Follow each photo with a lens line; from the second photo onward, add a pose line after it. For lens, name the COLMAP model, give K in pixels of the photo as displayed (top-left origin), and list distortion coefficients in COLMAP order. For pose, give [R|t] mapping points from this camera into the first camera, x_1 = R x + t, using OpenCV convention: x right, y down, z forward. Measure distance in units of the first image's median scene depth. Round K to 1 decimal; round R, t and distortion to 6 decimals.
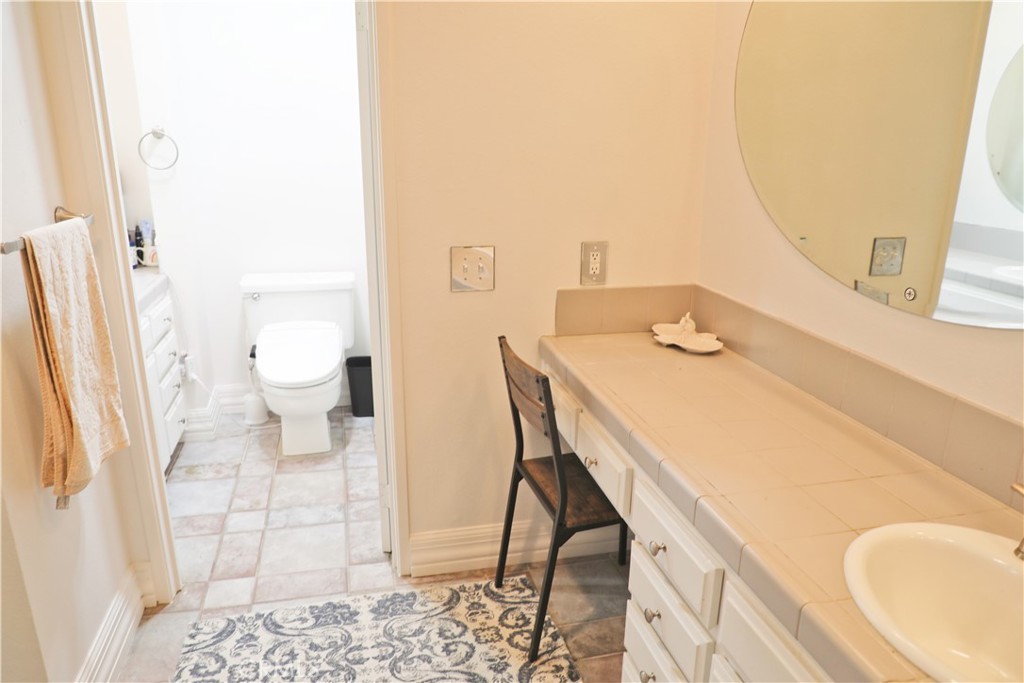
lens RADIAL K [[701.9, 0, 512.3], [0, 701.9, 346.2], [0, 0, 1]] dist [-0.073464, 0.036984]
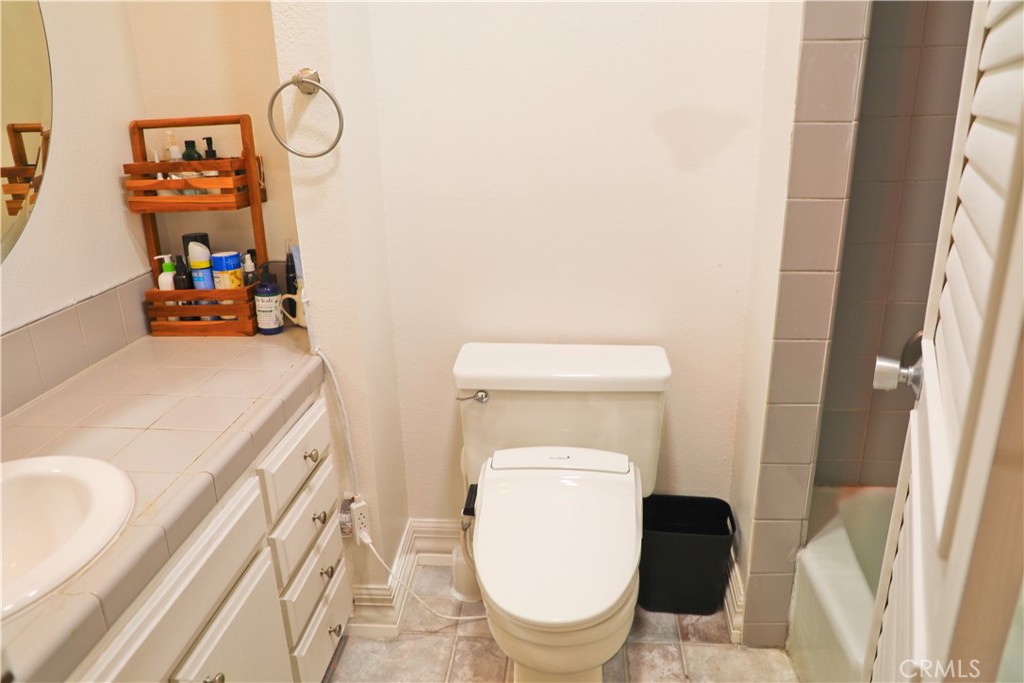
lens RADIAL K [[701.9, 0, 510.0], [0, 701.9, 339.7], [0, 0, 1]] dist [-0.073464, 0.036984]
pose [[0.947218, 0.070675, -0.312702, -0.188563], [-0.059640, 0.997217, 0.044728, -0.141611], [0.314993, -0.023717, 0.948798, 0.512416]]
